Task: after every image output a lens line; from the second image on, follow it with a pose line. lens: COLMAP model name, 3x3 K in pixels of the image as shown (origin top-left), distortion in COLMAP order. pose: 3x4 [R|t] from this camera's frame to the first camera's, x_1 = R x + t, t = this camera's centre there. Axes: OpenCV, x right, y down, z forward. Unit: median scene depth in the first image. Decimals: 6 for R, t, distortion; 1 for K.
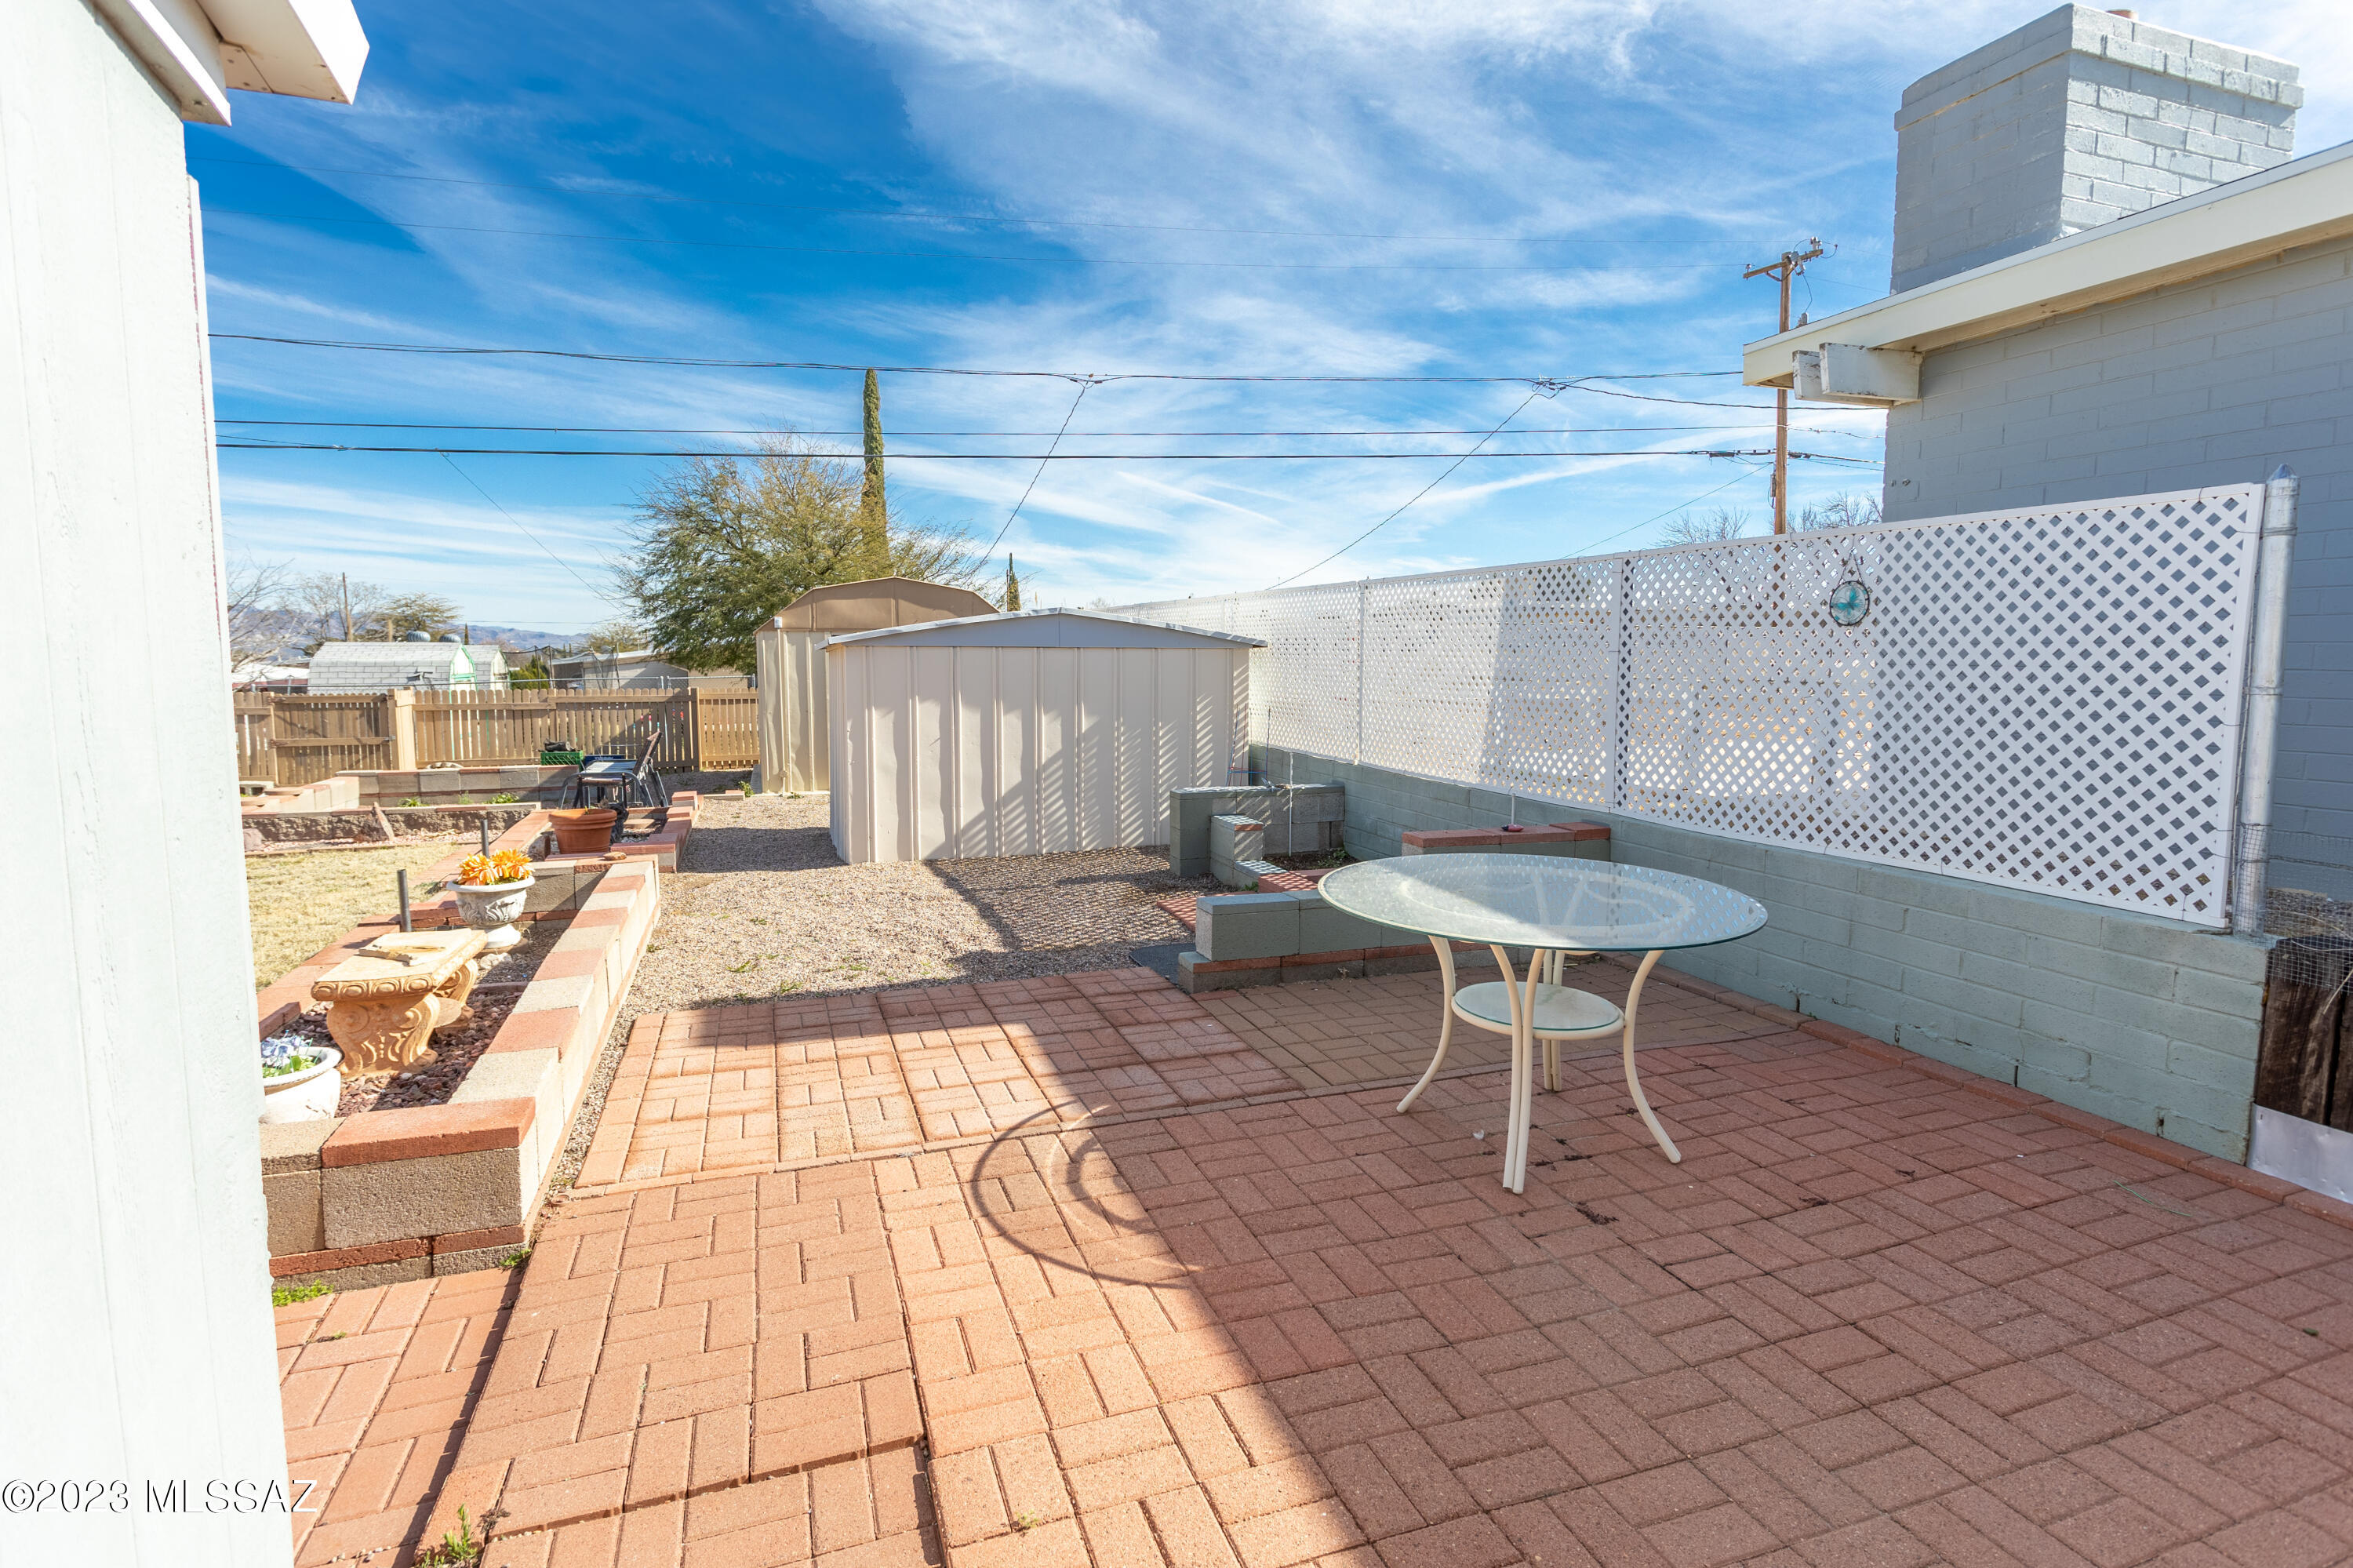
lens RADIAL K [[1140.1, 0, 1181.0], [0, 1140.1, 768.1], [0, 0, 1]] dist [0.001795, 0.001450]
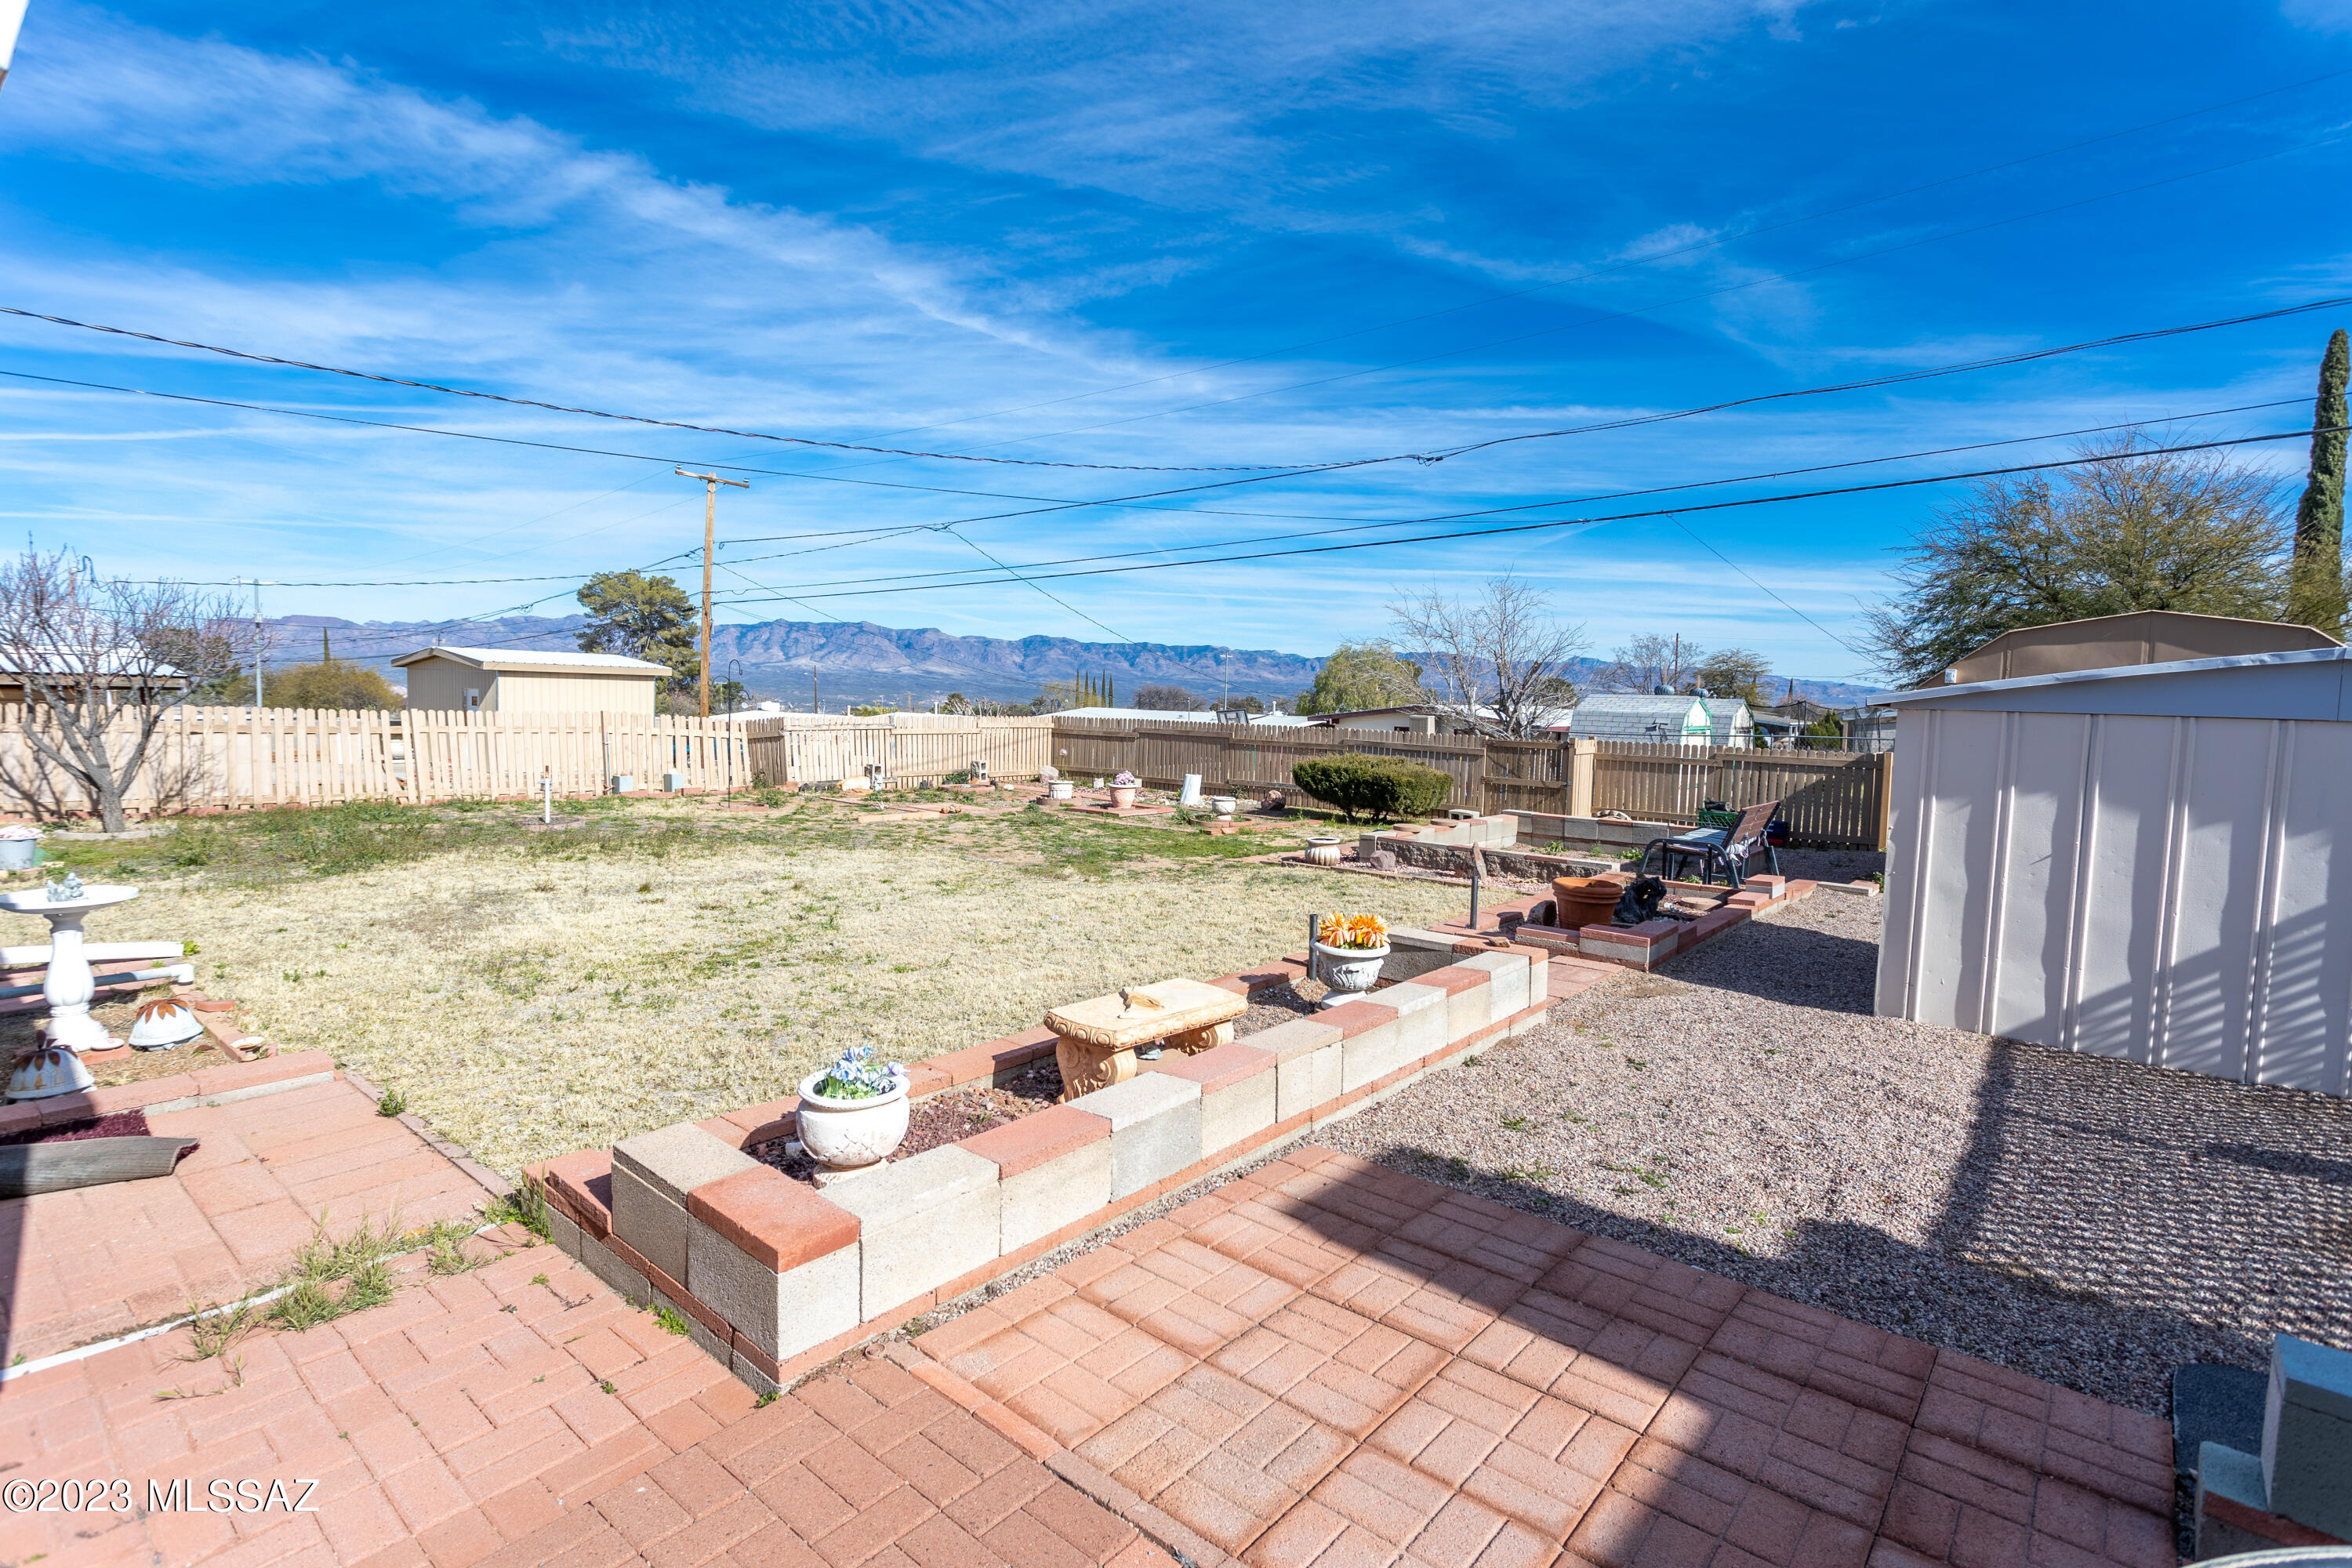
lens RADIAL K [[1139.6, 0, 1180.5], [0, 1139.6, 768.1], [0, 0, 1]] dist [0.001795, 0.001450]
pose [[0.499968, 0.068599, -0.863323, 0.091463], [-0.109491, 0.993866, 0.015564, -0.030341], [0.859095, 0.086745, 0.504412, 0.248346]]
